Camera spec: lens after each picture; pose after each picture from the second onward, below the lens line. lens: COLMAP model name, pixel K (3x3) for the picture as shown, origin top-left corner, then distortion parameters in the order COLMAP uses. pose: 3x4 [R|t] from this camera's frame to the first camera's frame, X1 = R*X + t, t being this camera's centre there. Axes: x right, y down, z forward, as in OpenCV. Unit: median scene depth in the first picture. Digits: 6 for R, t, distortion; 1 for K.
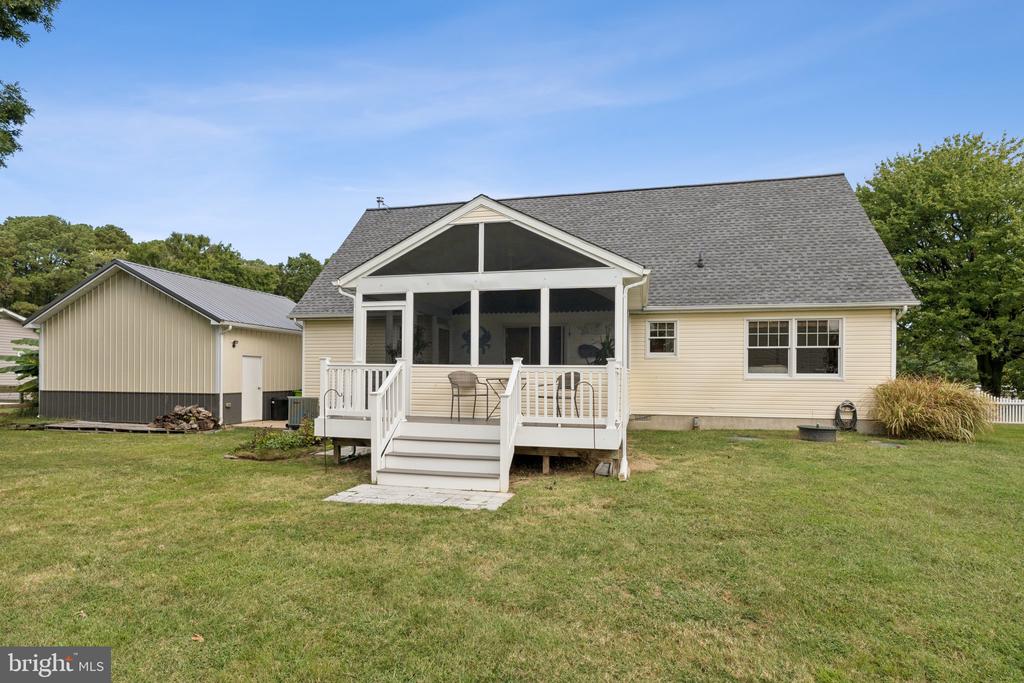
lens RADIAL K [[530.5, 0, 511.4], [0, 530.5, 371.5], [0, 0, 1]] dist [0.000003, -0.000225]
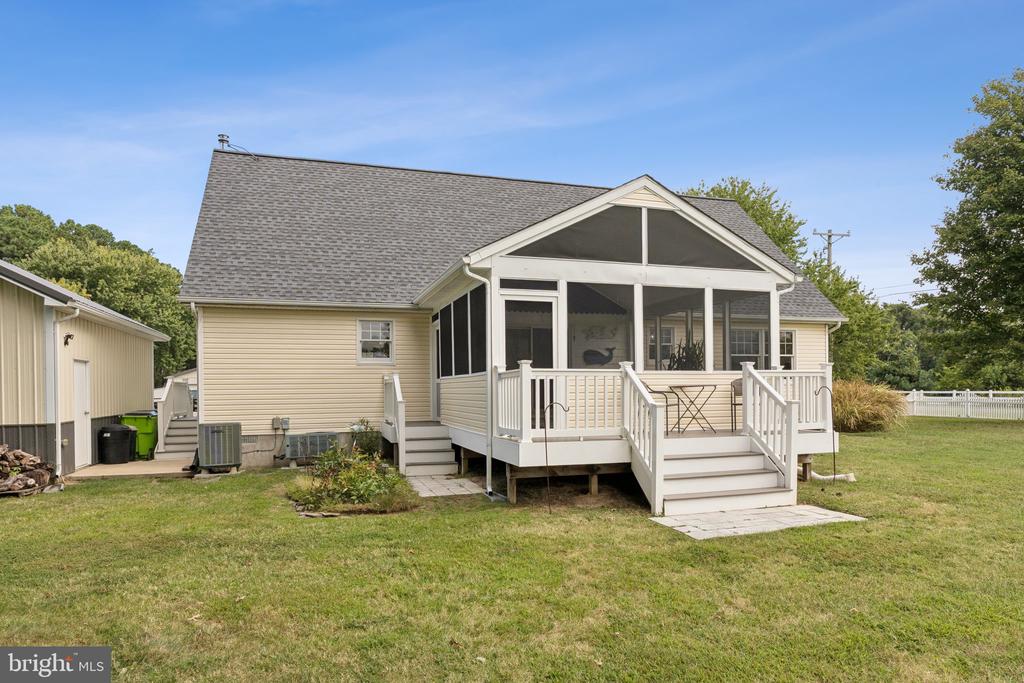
lens RADIAL K [[608.5, 0, 510.7], [0, 608.5, 386.7], [0, 0, 1]] dist [-0.001271, -0.000329]
pose [[0.854333, -0.015159, 0.519505, -0.746920], [0.012563, 0.999885, 0.008517, 0.002356], [-0.519574, -0.000750, 0.854425, 0.256563]]
